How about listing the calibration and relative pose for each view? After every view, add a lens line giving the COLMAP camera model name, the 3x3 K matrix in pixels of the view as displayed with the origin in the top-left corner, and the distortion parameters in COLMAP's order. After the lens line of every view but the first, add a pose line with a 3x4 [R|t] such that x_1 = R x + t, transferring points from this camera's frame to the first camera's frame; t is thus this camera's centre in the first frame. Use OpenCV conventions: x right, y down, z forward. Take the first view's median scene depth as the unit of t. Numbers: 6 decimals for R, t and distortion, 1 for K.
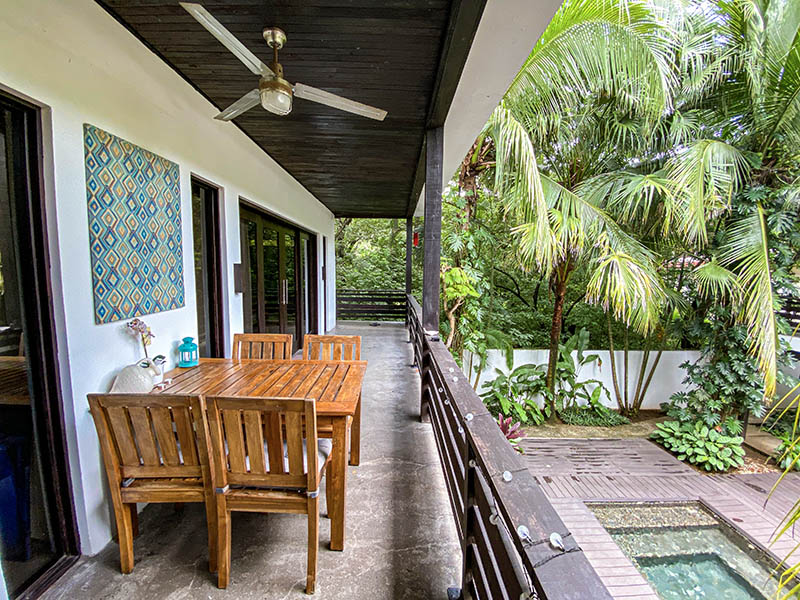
lens RADIAL K [[322.5, 0, 397.6], [0, 322.5, 299.5], [0, 0, 1]] dist [0.022981, -0.021370]
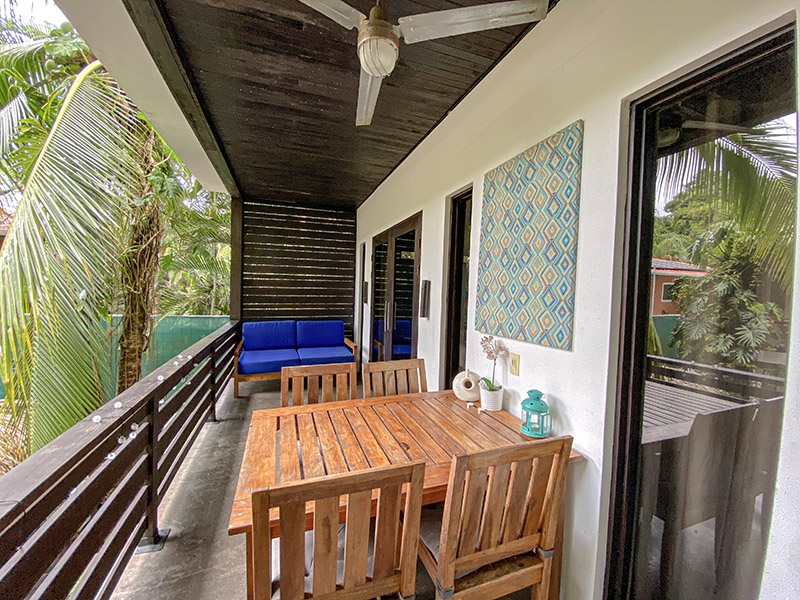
lens RADIAL K [[322.5, 0, 397.6], [0, 322.5, 299.5], [0, 0, 1]] dist [0.022981, -0.021370]
pose [[-0.942463, -0.030460, -0.332920, -0.059079], [-0.072460, 0.990780, 0.114478, -0.046363], [0.326363, 0.132014, -0.935980, 0.569859]]
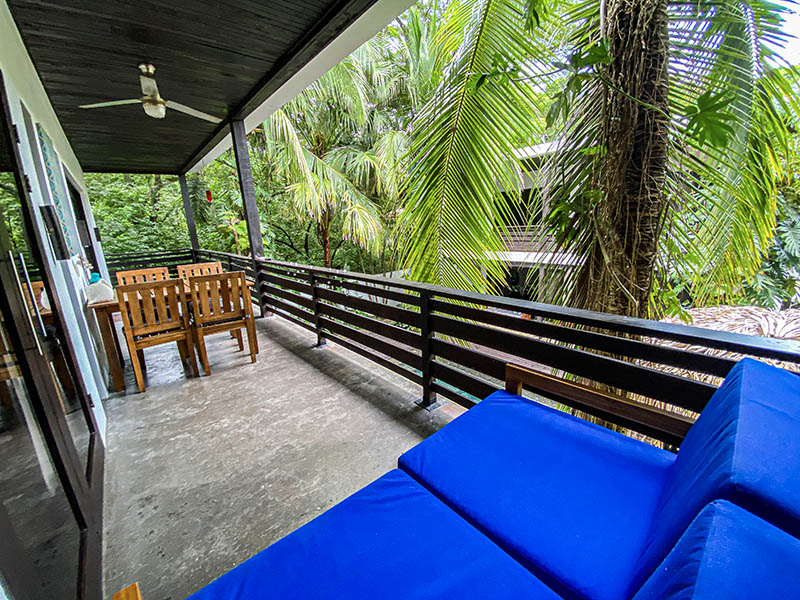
lens RADIAL K [[322.5, 0, 397.6], [0, 322.5, 299.5], [0, 0, 1]] dist [0.022981, -0.021370]
pose [[0.764578, -0.205050, 0.611044, -0.198756], [0.126104, 0.977312, 0.170171, 0.057425], [-0.632075, -0.053054, 0.773089, -0.329878]]
